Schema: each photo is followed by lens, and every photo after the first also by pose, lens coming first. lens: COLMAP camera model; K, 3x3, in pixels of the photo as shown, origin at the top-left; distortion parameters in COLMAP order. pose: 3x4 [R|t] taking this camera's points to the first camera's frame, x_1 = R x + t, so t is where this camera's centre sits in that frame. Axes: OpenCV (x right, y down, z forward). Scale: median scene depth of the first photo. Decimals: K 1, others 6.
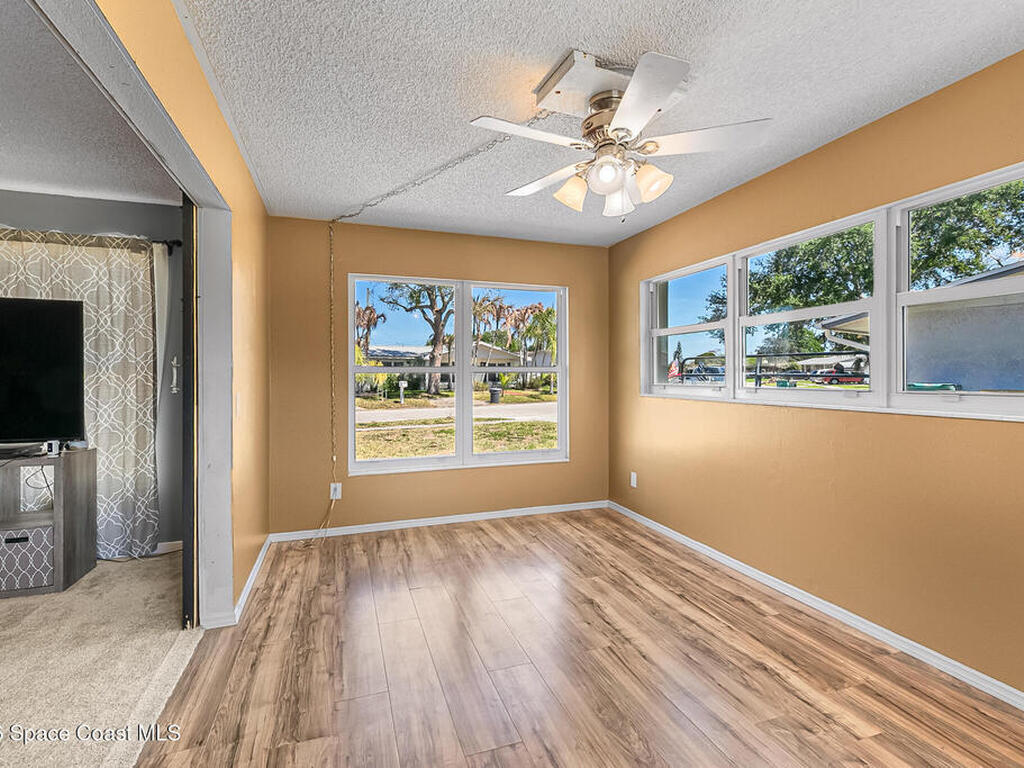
lens RADIAL K [[517.7, 0, 514.0], [0, 517.7, 378.5], [0, 0, 1]] dist [0.004087, 0.000677]
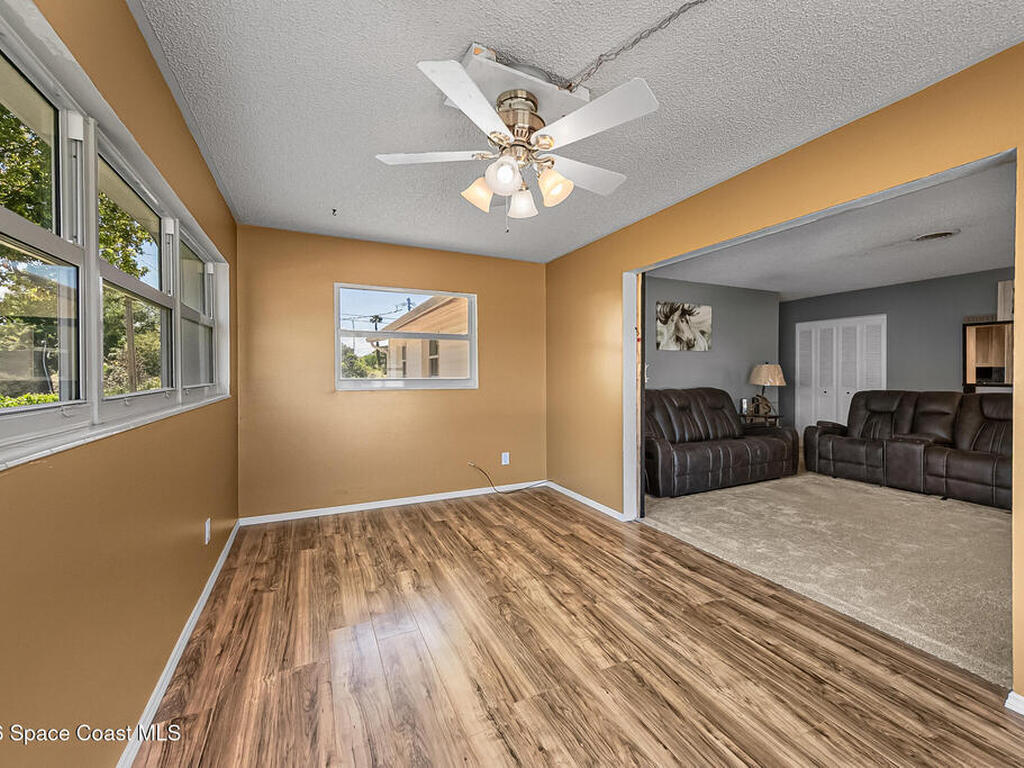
lens RADIAL K [[439.8, 0, 518.8], [0, 439.8, 379.0], [0, 0, 1]] dist [0.000894, -0.000663]
pose [[-0.993717, 0.005311, -0.111796, 0.217272], [0.002915, 0.999763, 0.021585, -0.013370], [0.111884, 0.021123, -0.993497, 1.439926]]
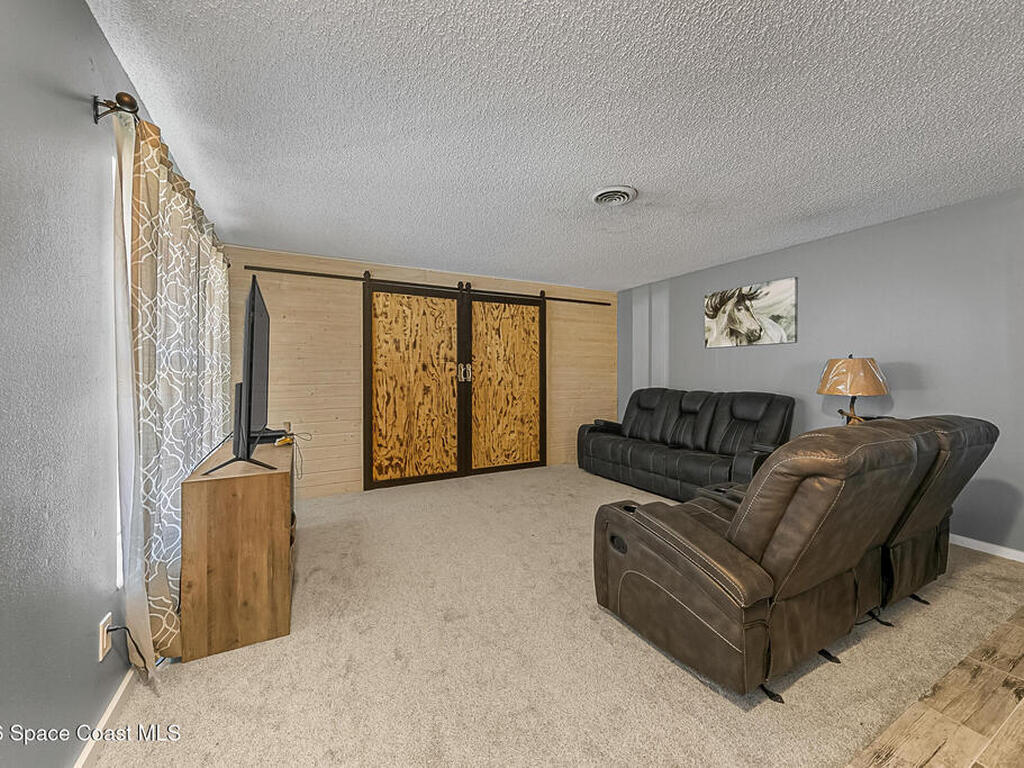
lens RADIAL K [[427.8, 0, 515.6], [0, 427.8, 379.8], [0, 0, 1]] dist [0.001809, 0.000038]
pose [[-0.142012, -0.007562, 0.989836, -2.230283], [0.007897, 0.999930, 0.008772, 0.008671], [-0.989833, 0.009062, -0.141942, 0.568792]]
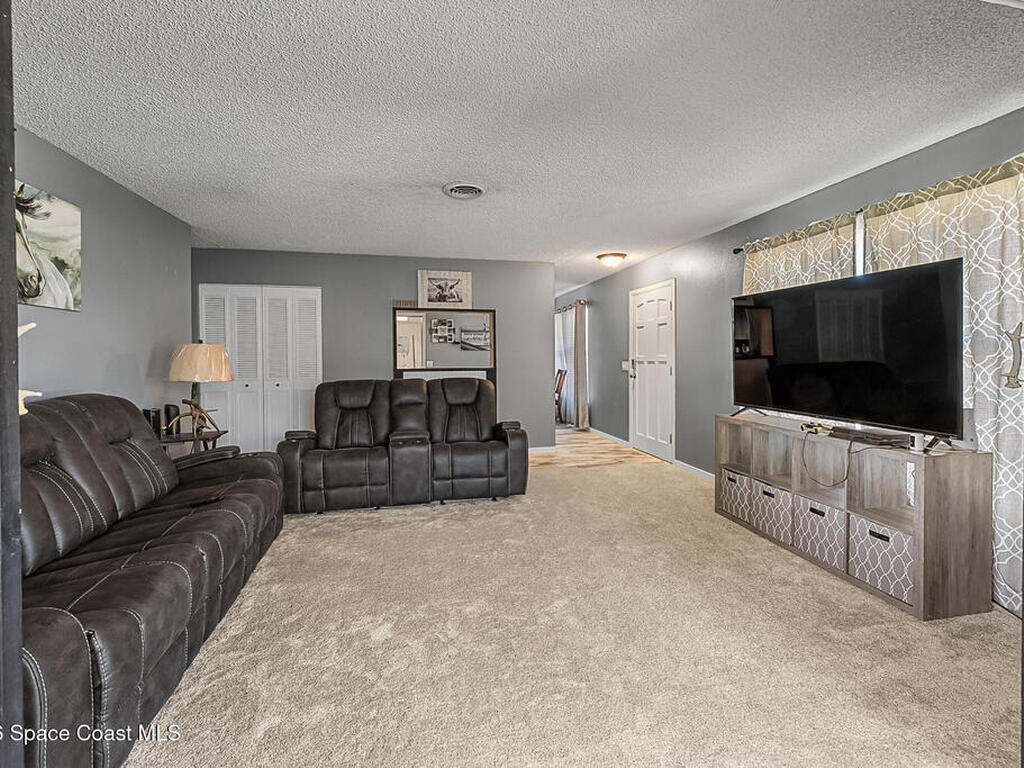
lens RADIAL K [[449.9, 0, 509.9], [0, 449.9, 362.6], [0, 0, 1]] dist [0.002862, -0.000870]
pose [[-0.121960, 0.016291, -0.992401, -0.098722], [-0.000851, 0.999863, 0.016518, -0.005532], [0.992535, 0.002859, -0.121930, 0.459296]]
